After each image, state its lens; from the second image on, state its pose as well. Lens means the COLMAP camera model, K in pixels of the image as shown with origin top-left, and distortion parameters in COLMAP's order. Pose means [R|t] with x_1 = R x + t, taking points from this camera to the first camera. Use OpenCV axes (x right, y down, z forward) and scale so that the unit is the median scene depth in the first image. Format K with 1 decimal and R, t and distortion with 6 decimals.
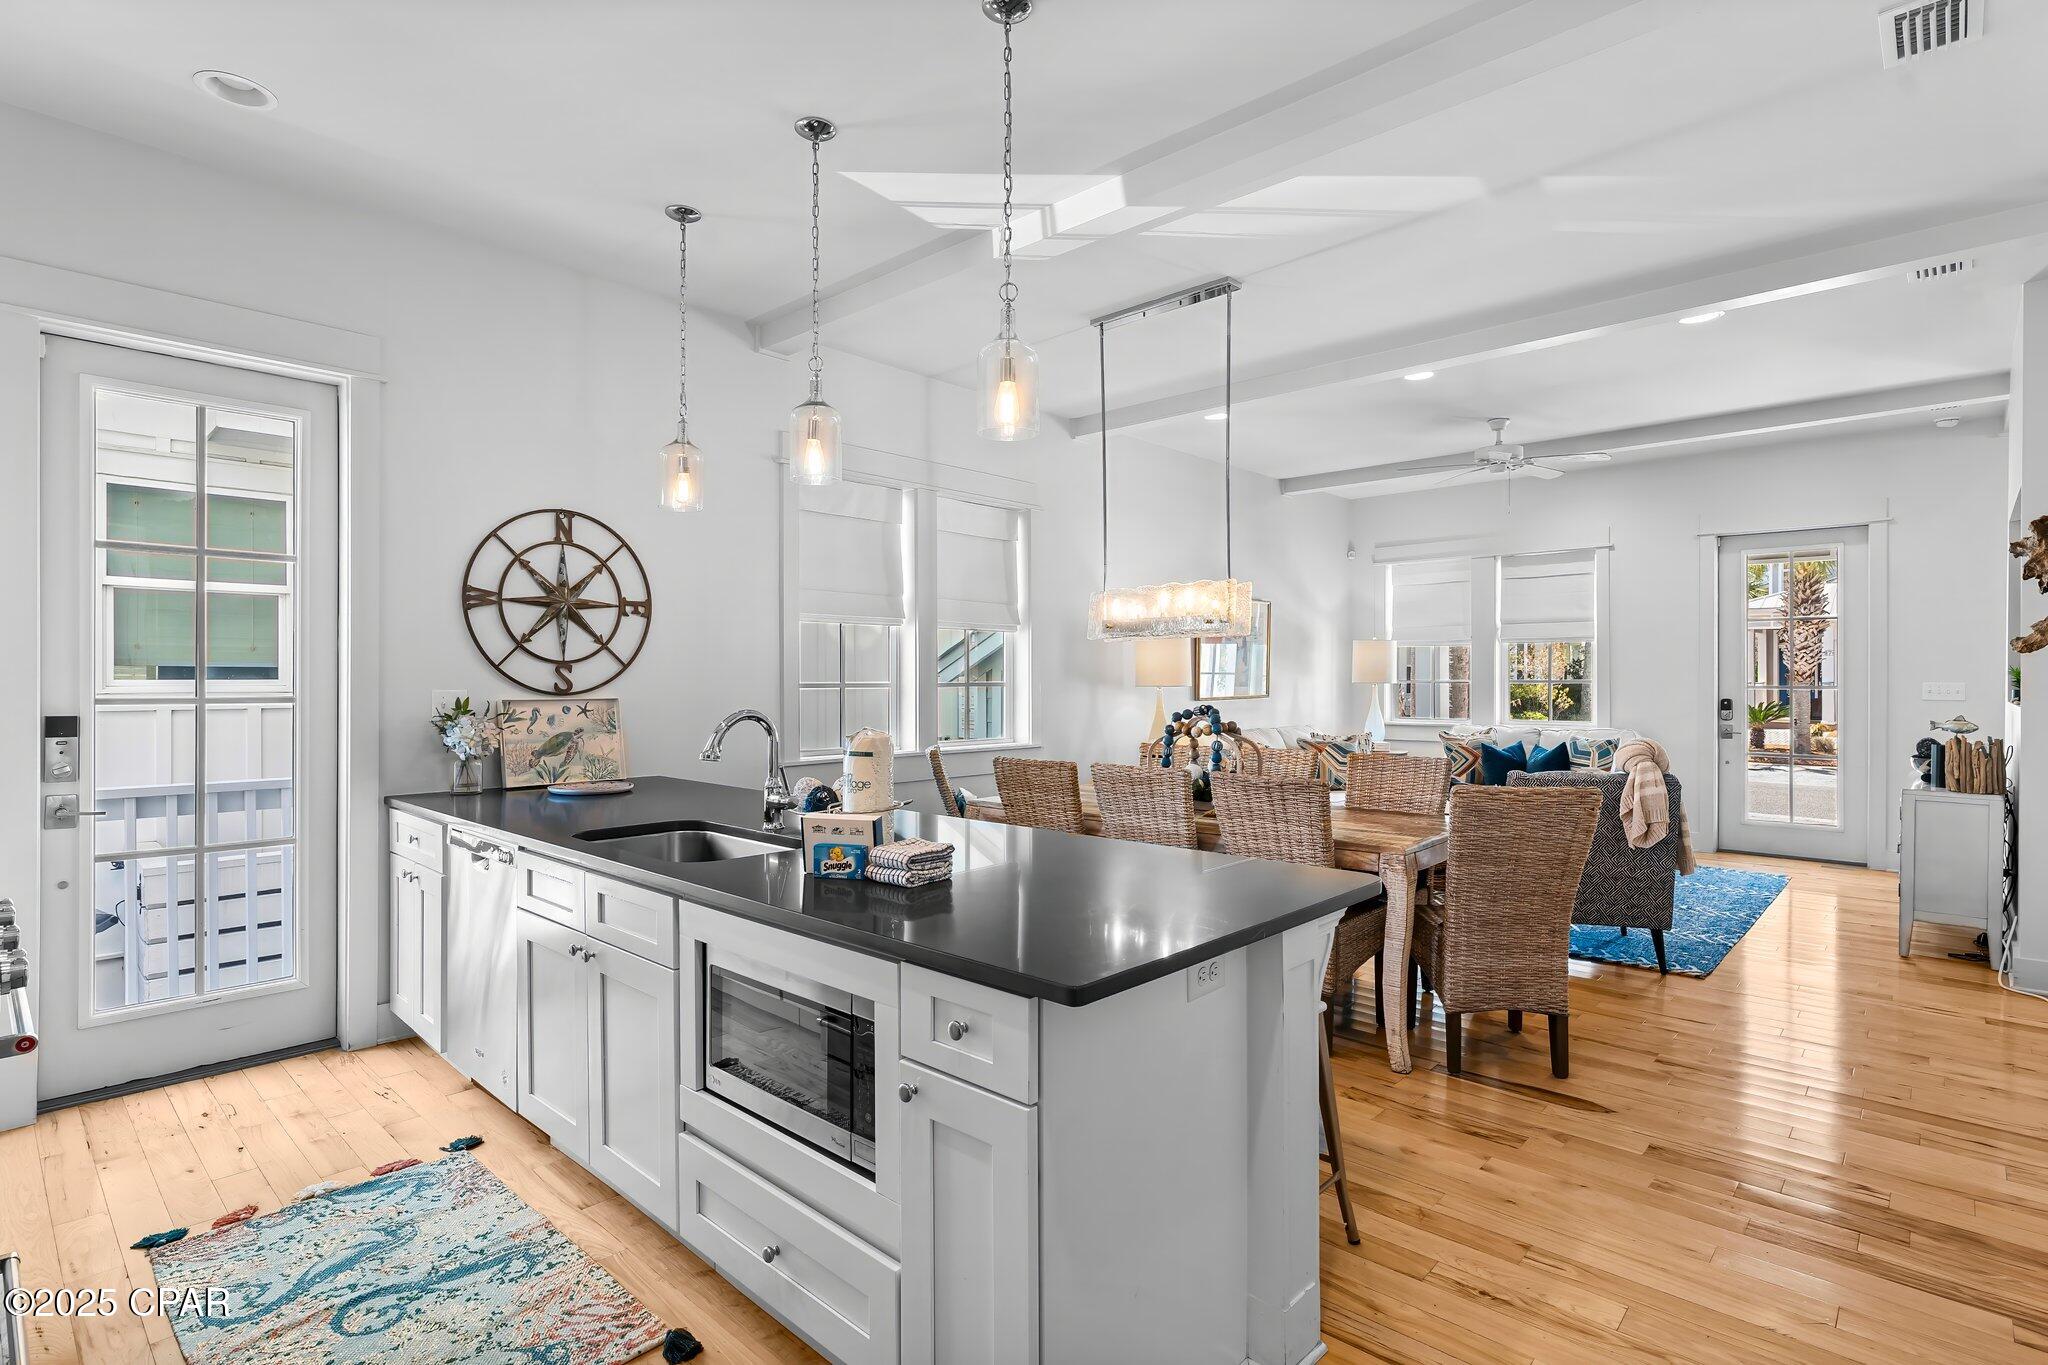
lens RADIAL K [[1008.2, 0, 1032.3], [0, 1008.2, 679.4], [0, 0, 1]] dist [0.000327, -0.004540]
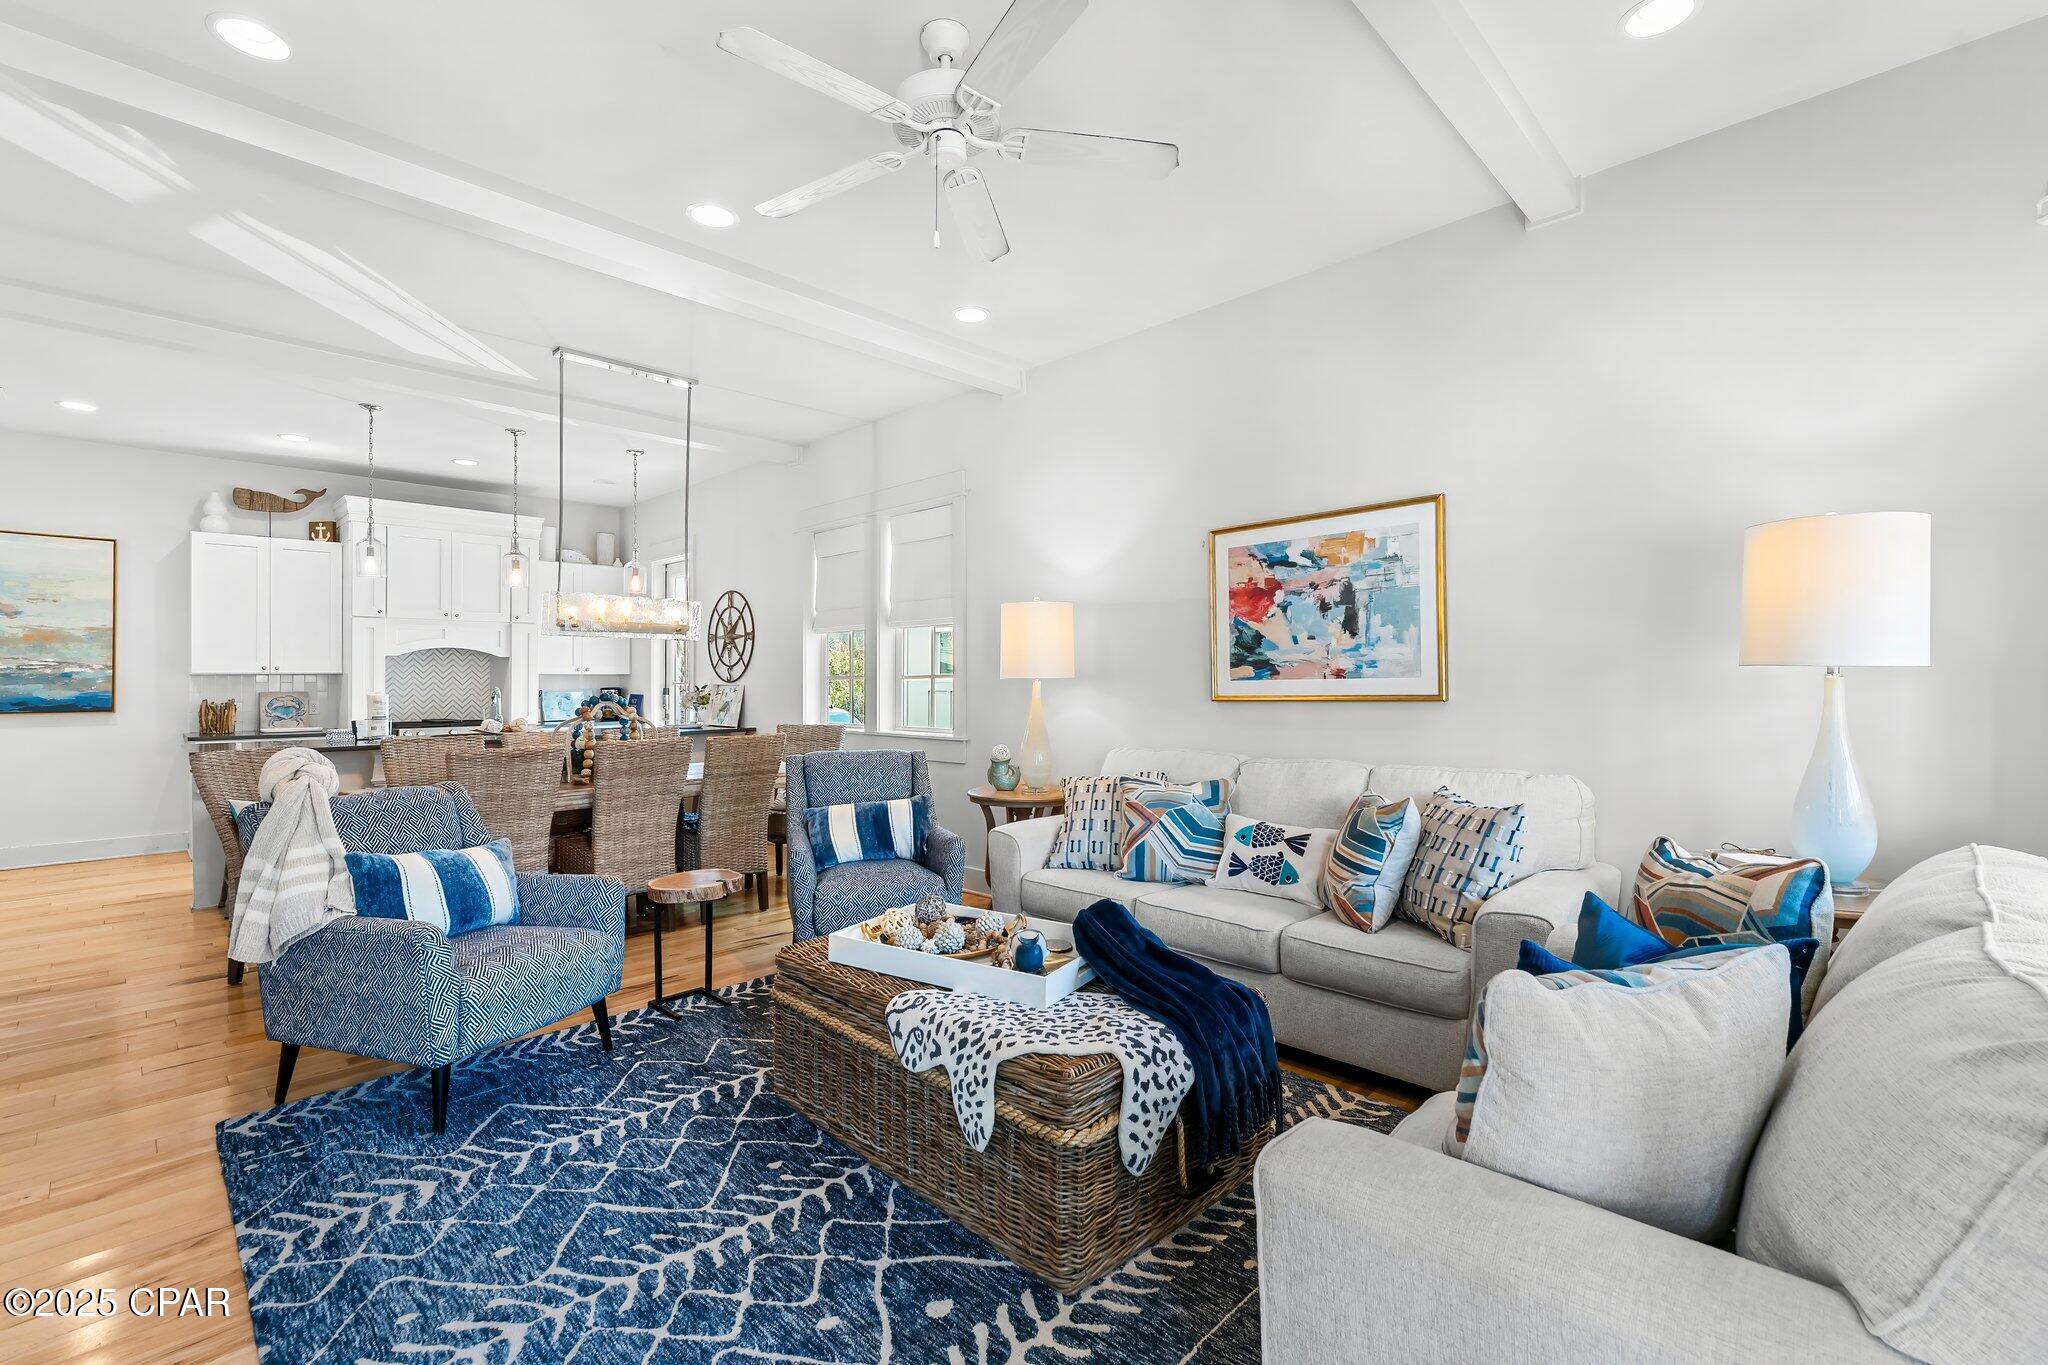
lens RADIAL K [[911.6, 0, 1029.9], [0, 911.6, 660.7], [0, 0, 1]] dist [-0.002778, -0.001546]
pose [[-0.040017, -0.021396, -0.998970, 1.326995], [0.005820, 0.999749, -0.021646, 0.014728], [0.999182, -0.006681, -0.039882, 1.663524]]
